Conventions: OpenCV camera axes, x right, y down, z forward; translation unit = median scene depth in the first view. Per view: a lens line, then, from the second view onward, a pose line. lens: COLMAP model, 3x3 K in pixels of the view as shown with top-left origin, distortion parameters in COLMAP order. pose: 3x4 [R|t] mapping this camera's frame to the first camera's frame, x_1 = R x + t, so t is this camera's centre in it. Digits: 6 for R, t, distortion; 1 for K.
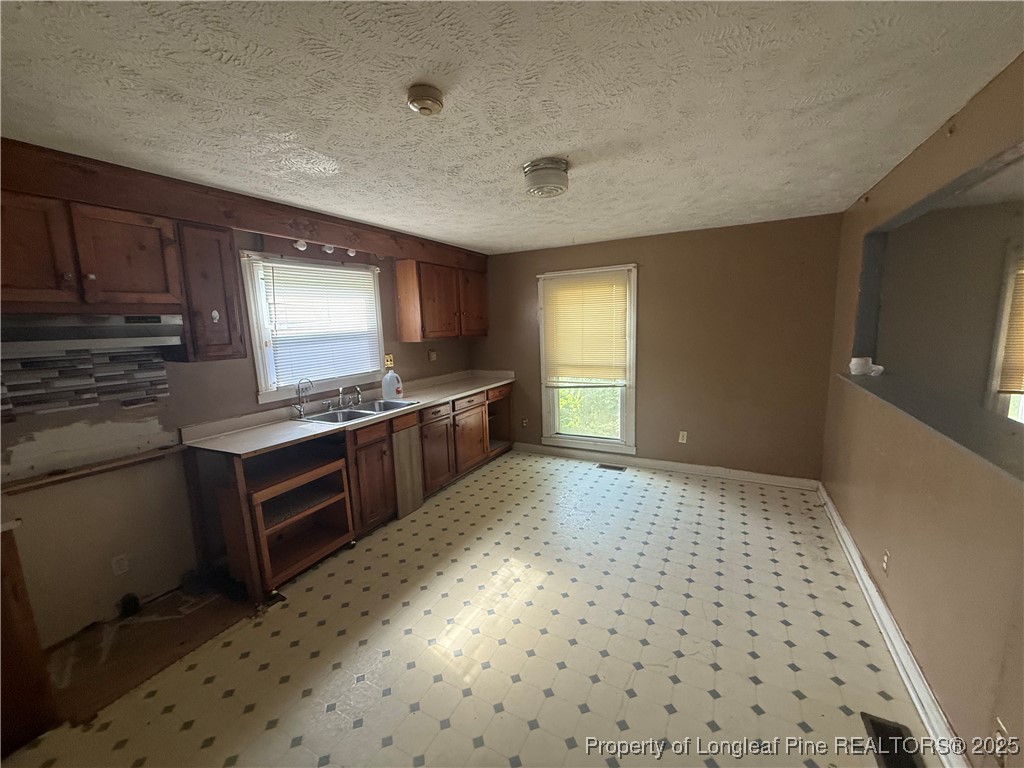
lens RADIAL K [[404.3, 0, 507.4], [0, 404.3, 383.0], [0, 0, 1]] dist [0.000800, 0.000378]
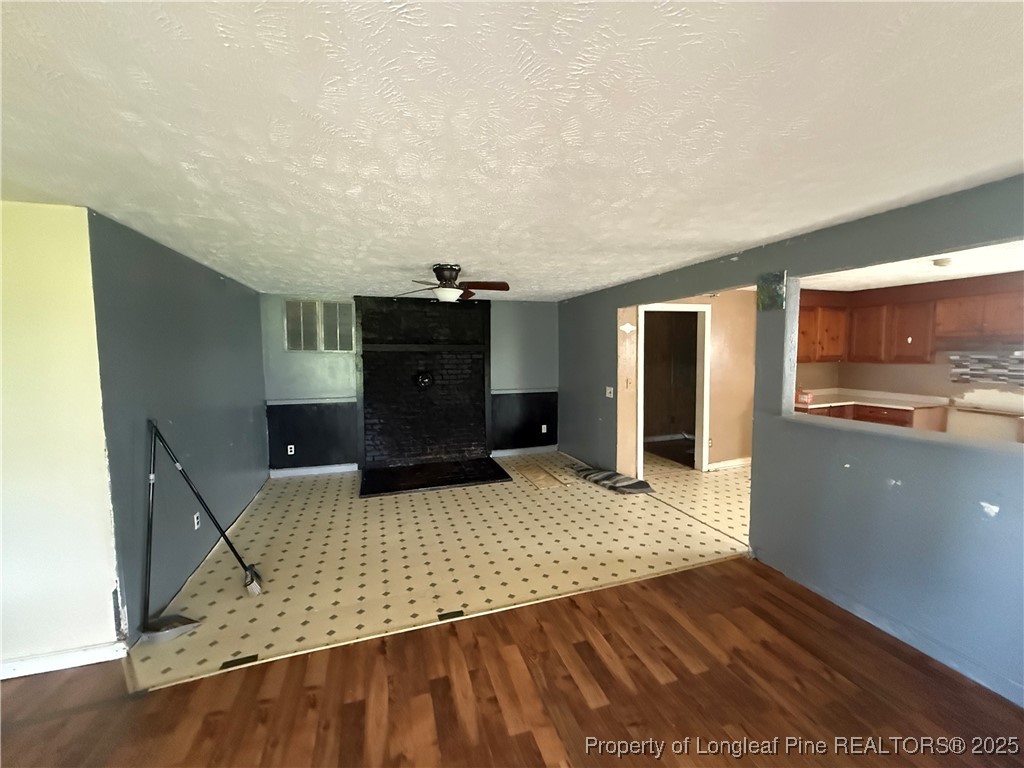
lens RADIAL K [[404.3, 0, 510.1], [0, 404.3, 379.2], [0, 0, 1]] dist [0.000800, 0.000378]
pose [[-0.677138, 0.083237, -0.731133, 1.604764], [-0.084859, 0.978120, 0.189948, -0.103290], [0.730947, 0.190664, -0.655259, 0.357660]]
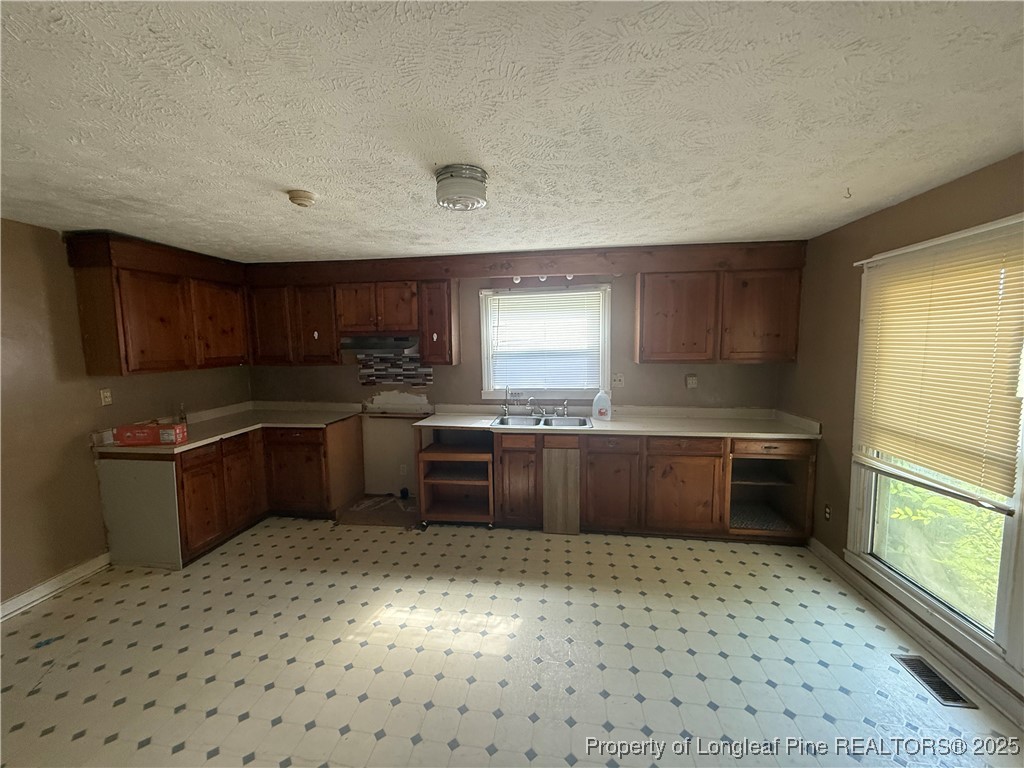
lens RADIAL K [[404.3, 0, 509.7], [0, 404.3, 382.4], [0, 0, 1]] dist [0.000800, 0.000378]
pose [[0.356551, 0.118785, -0.926694, 0.670251], [-0.138799, 0.987612, 0.073190, -0.113763], [0.923908, 0.102529, 0.368621, 0.547683]]
